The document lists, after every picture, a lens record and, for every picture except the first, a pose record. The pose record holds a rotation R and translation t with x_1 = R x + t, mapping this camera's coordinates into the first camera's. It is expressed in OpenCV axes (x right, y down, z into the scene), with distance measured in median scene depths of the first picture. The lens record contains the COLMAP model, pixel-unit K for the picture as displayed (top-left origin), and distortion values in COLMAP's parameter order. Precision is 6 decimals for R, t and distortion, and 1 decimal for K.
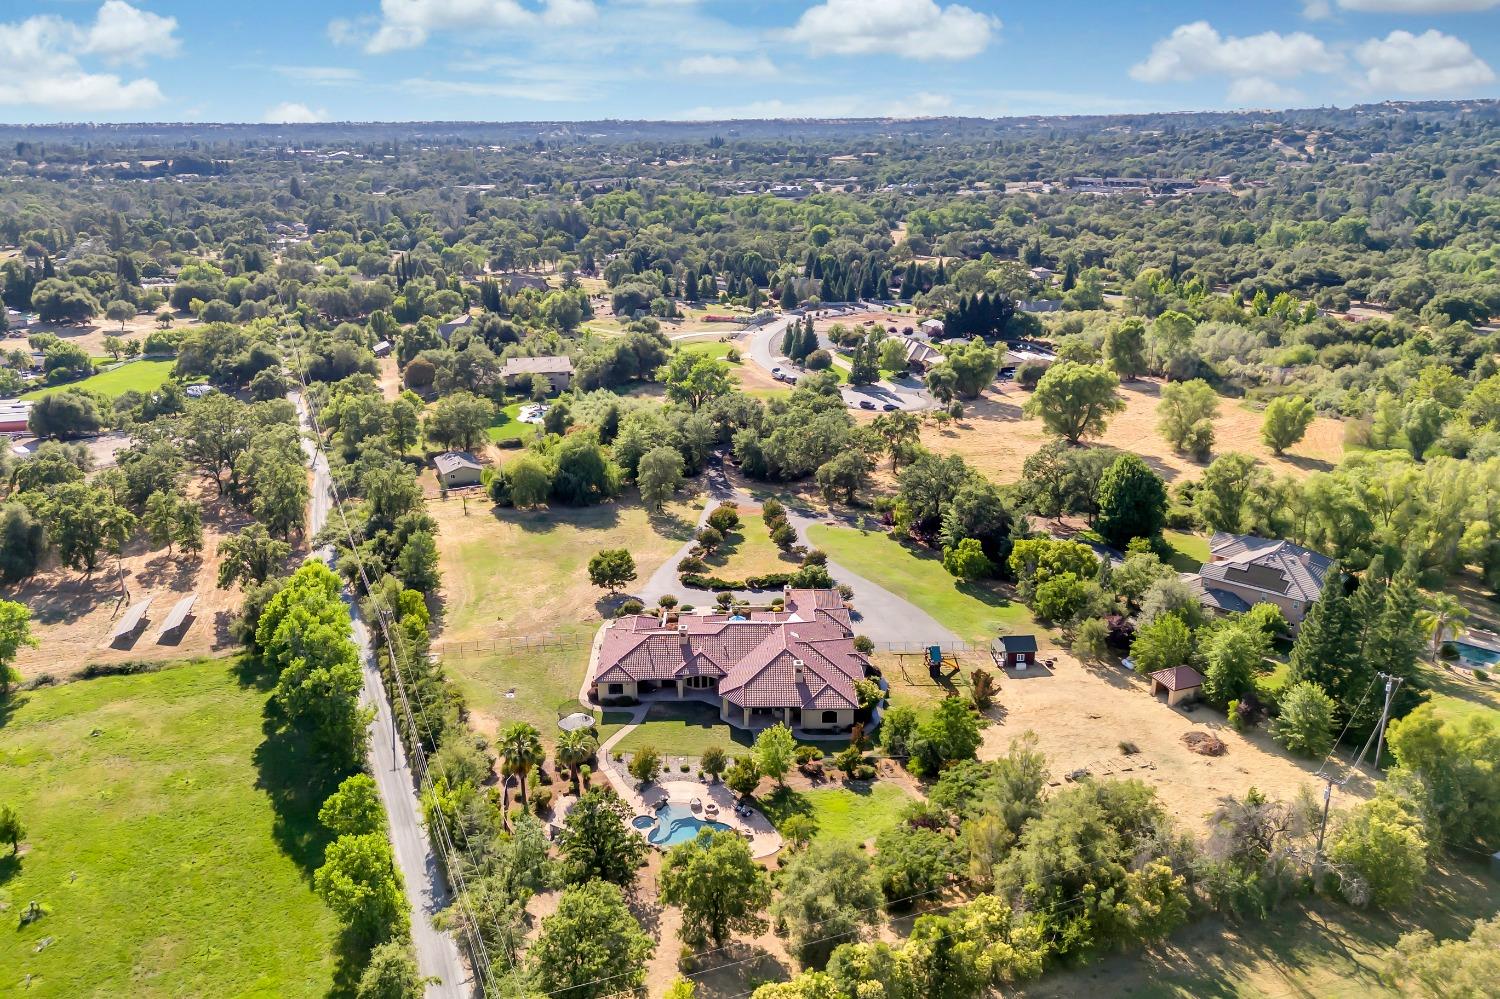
lens RADIAL K [[1098.1, 0, 738.1], [0, 1098.1, 499.5], [0, 0, 1]] dist [0.063215, -0.055238]
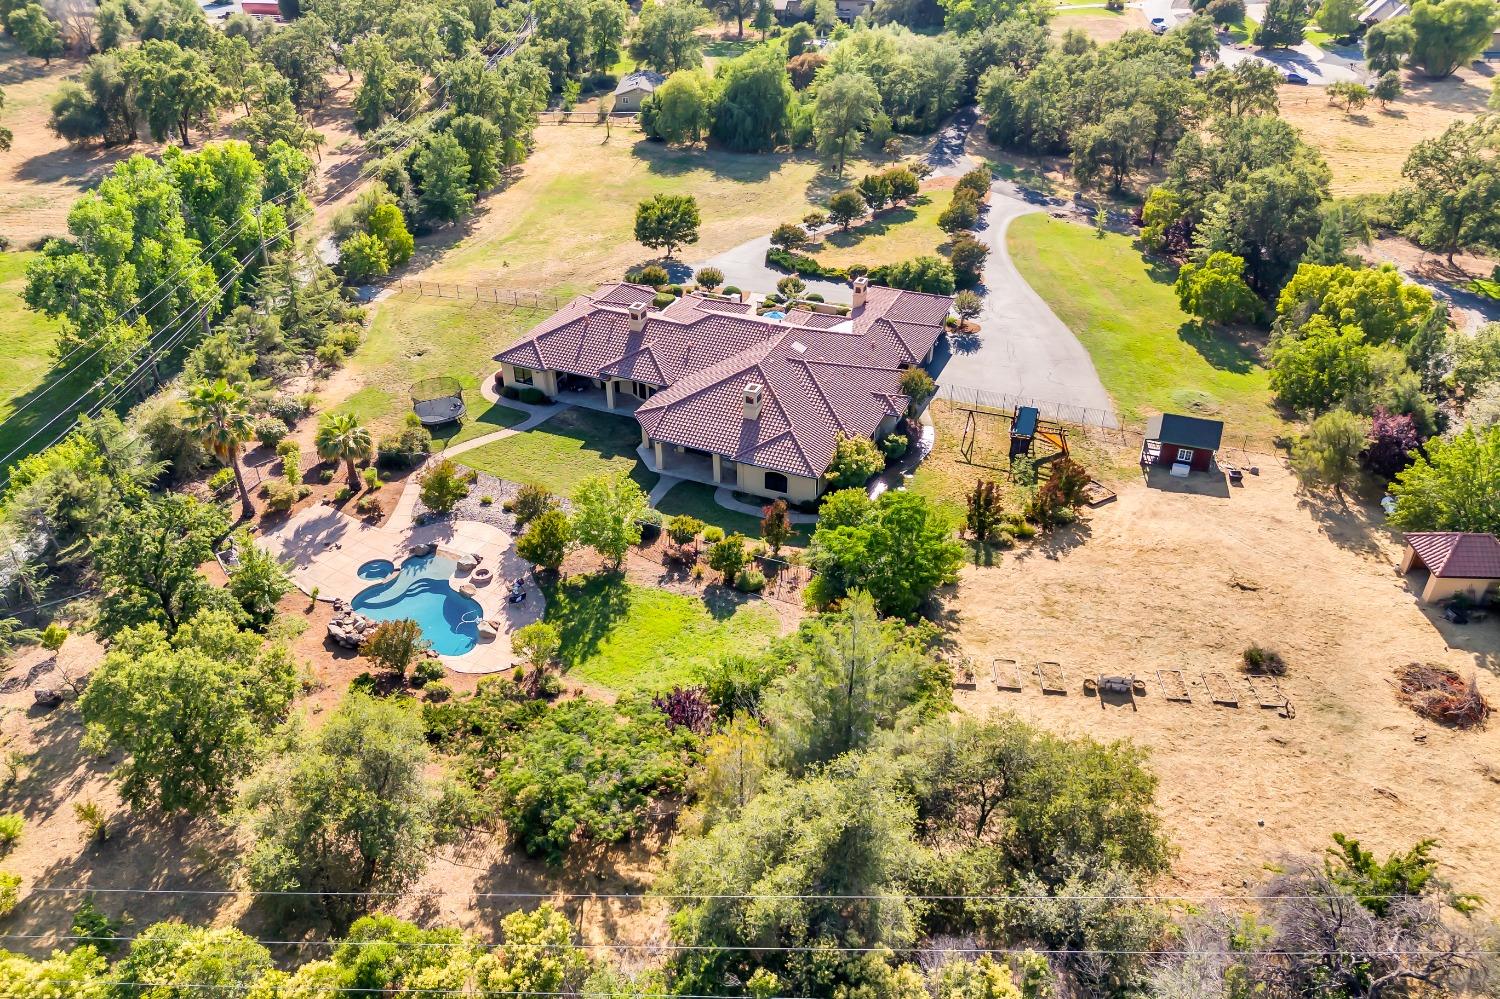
lens RADIAL K [[1098.1, 0, 738.1], [0, 1098.1, 499.5], [0, 0, 1]] dist [0.063215, -0.055238]
pose [[0.912444, 0.221651, -0.343972, 0.264268], [-0.127470, 0.952729, 0.275789, 0.038753], [0.388841, -0.207796, 0.897565, 0.419081]]
